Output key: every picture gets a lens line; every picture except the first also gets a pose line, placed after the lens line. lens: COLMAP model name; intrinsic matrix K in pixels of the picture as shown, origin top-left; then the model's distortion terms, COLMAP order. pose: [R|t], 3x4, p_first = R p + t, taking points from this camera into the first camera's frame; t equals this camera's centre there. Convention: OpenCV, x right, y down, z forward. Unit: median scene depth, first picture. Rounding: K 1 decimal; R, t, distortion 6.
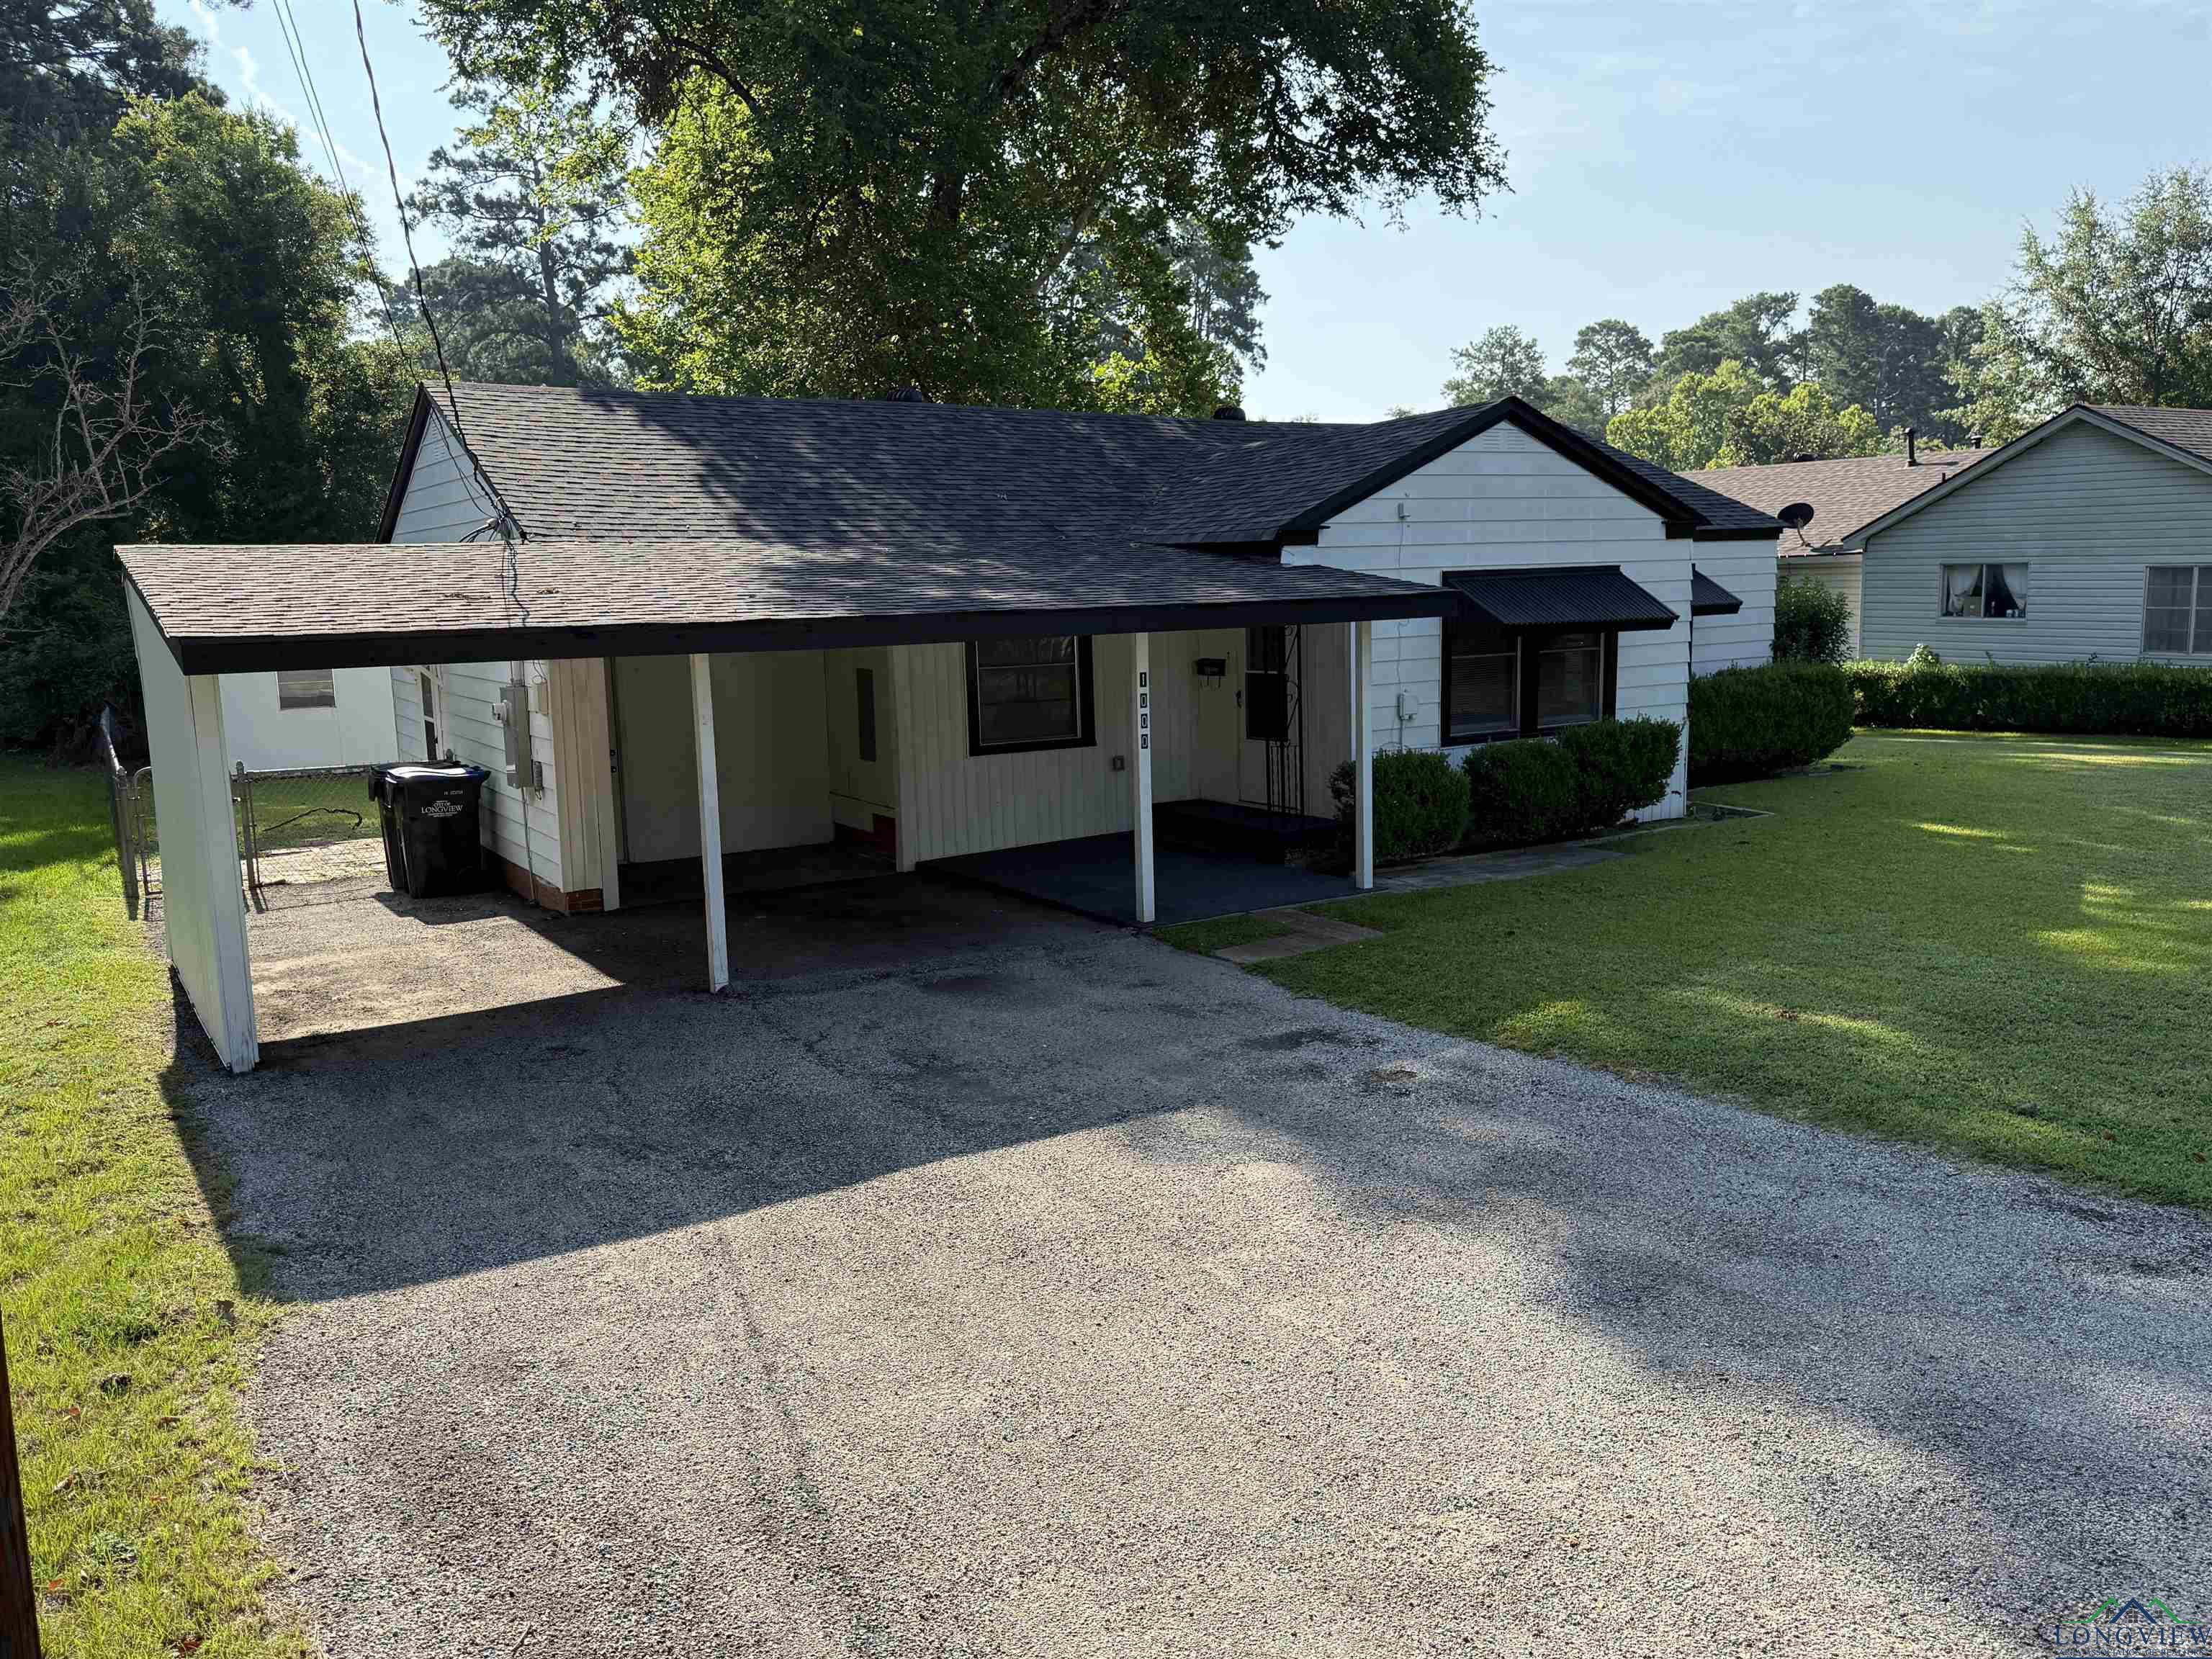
lens RADIAL K [[1702.0, 0, 1126.1], [0, 1702.0, 851.3], [0, 0, 1]] dist [0.030262, -0.023052]
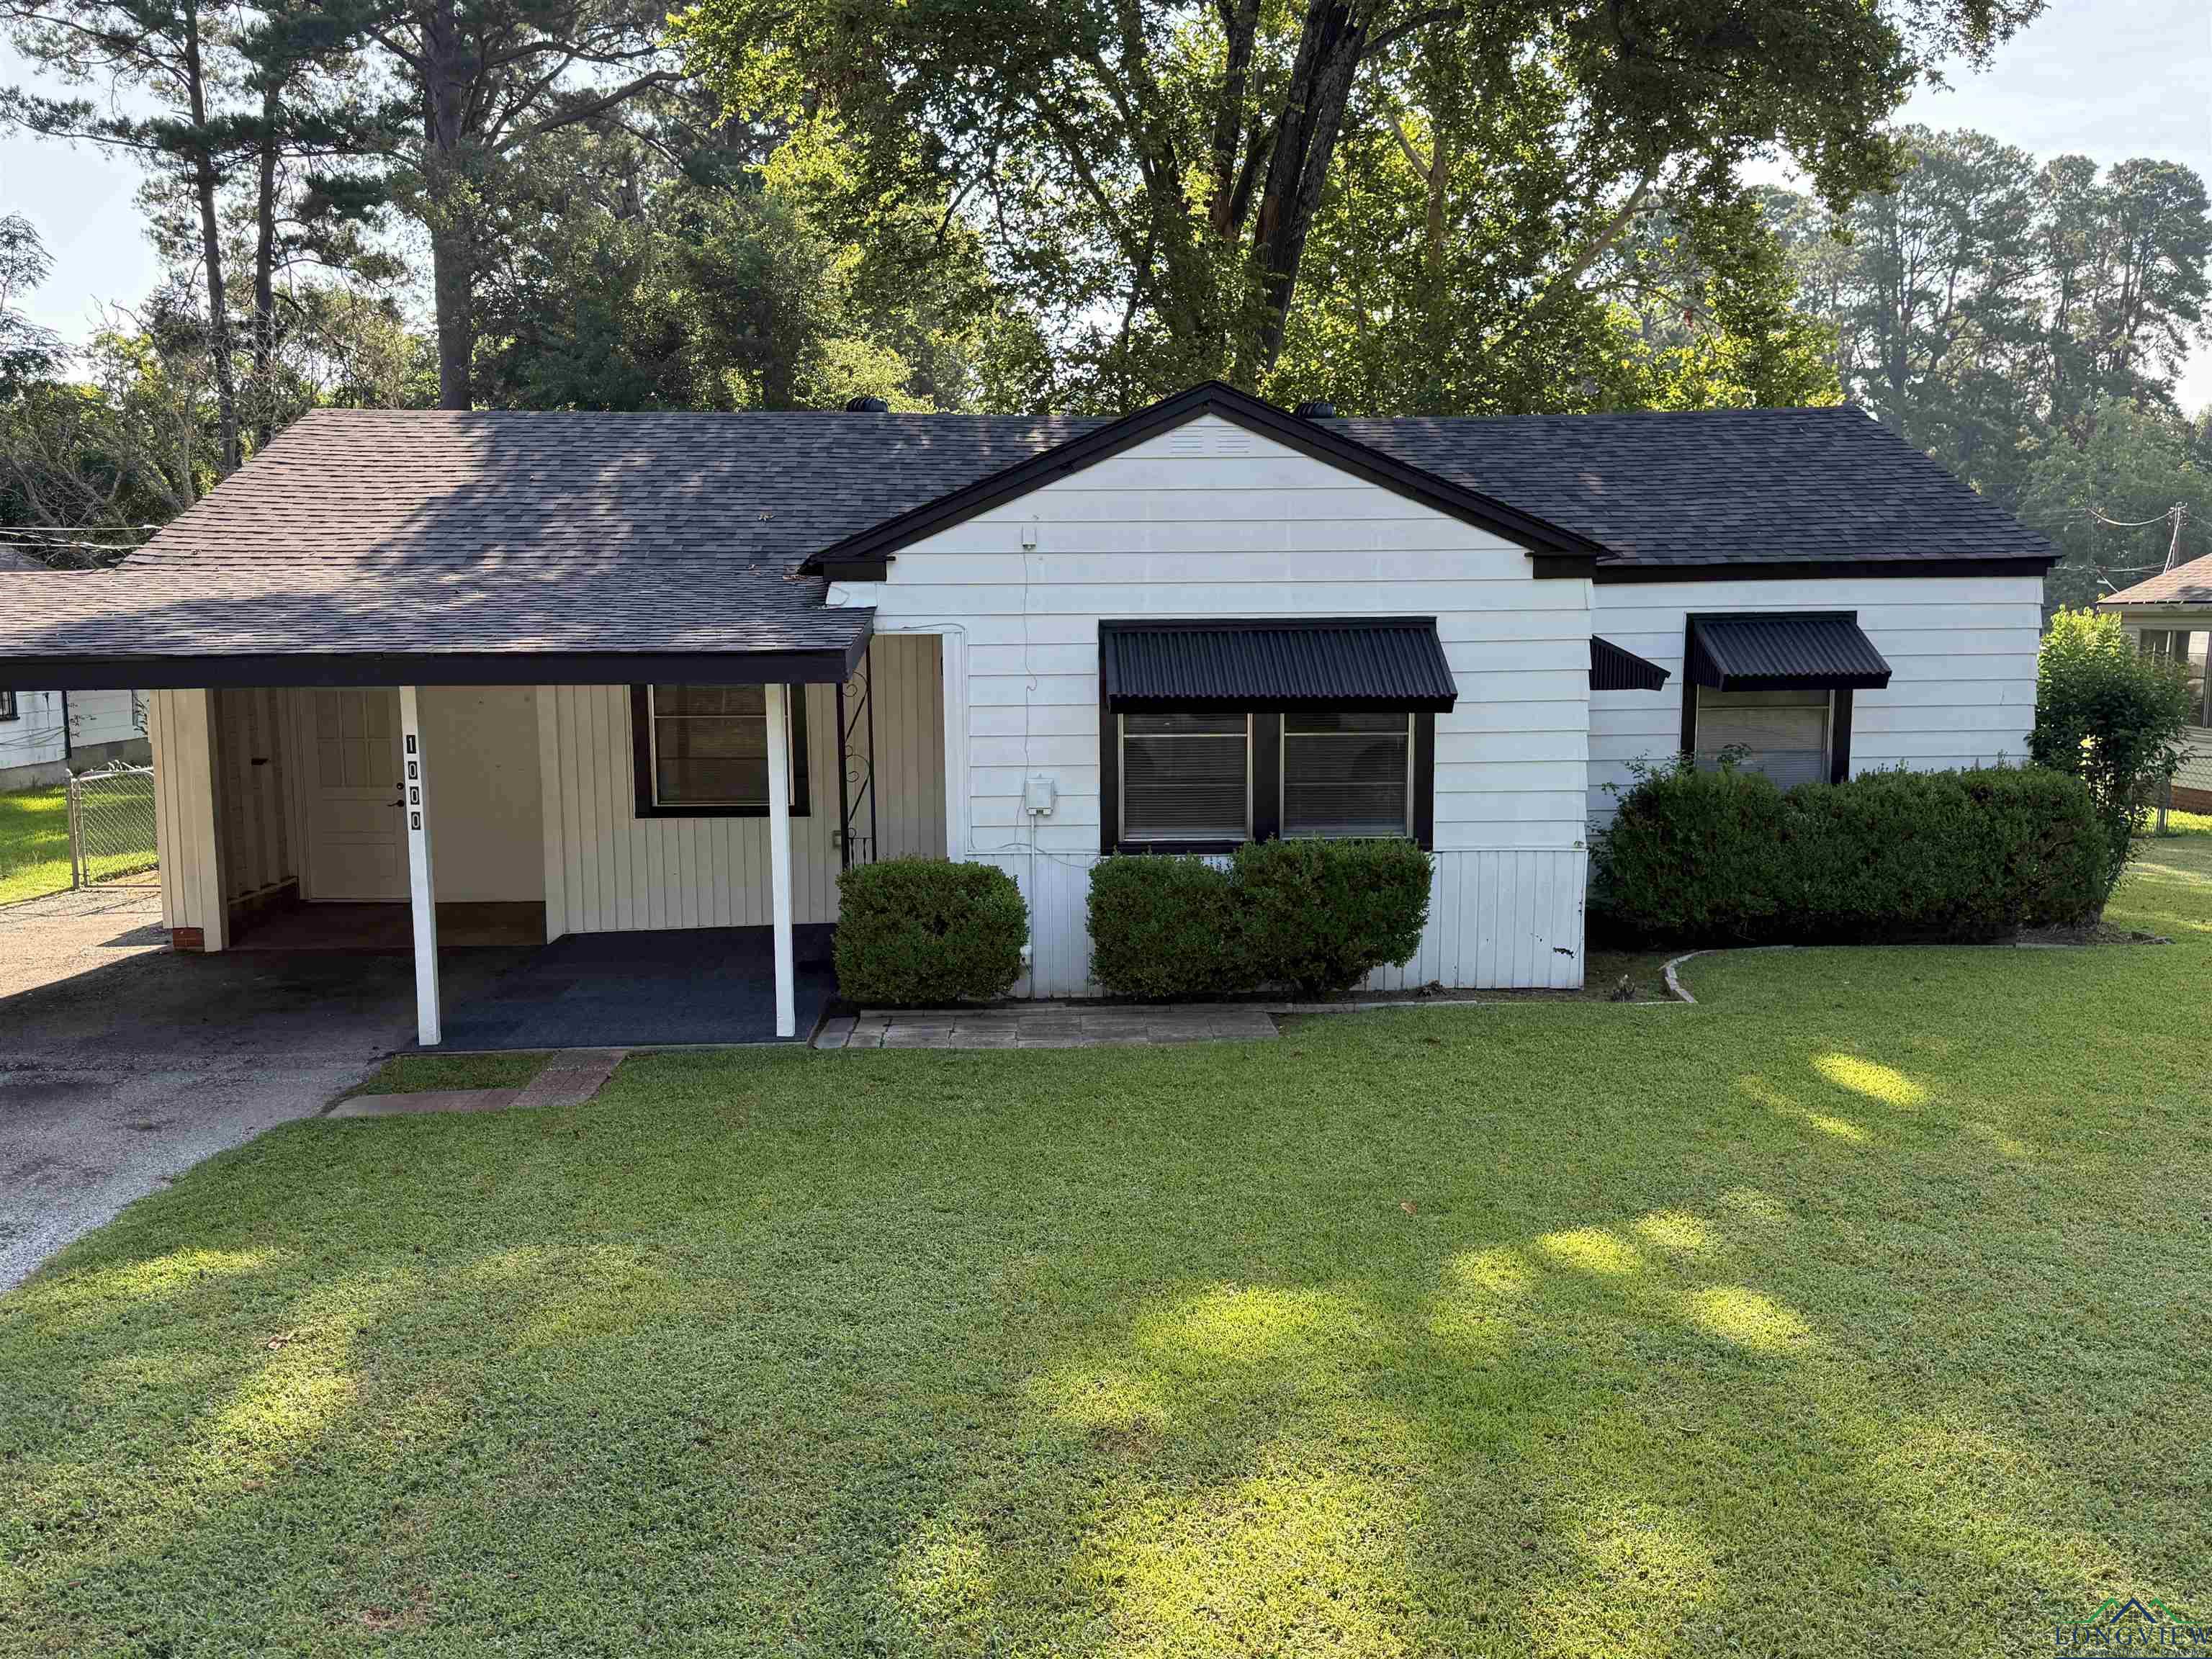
lens RADIAL K [[1794.7, 0, 1106.5], [0, 1794.7, 826.9], [0, 0, 1]] dist [0.032844, -0.002180]
pose [[0.876547, 0.081187, -0.474420, 0.531978], [-0.095094, 0.995454, -0.005347, -0.066600], [0.471829, 0.049802, 0.880282, 0.302230]]
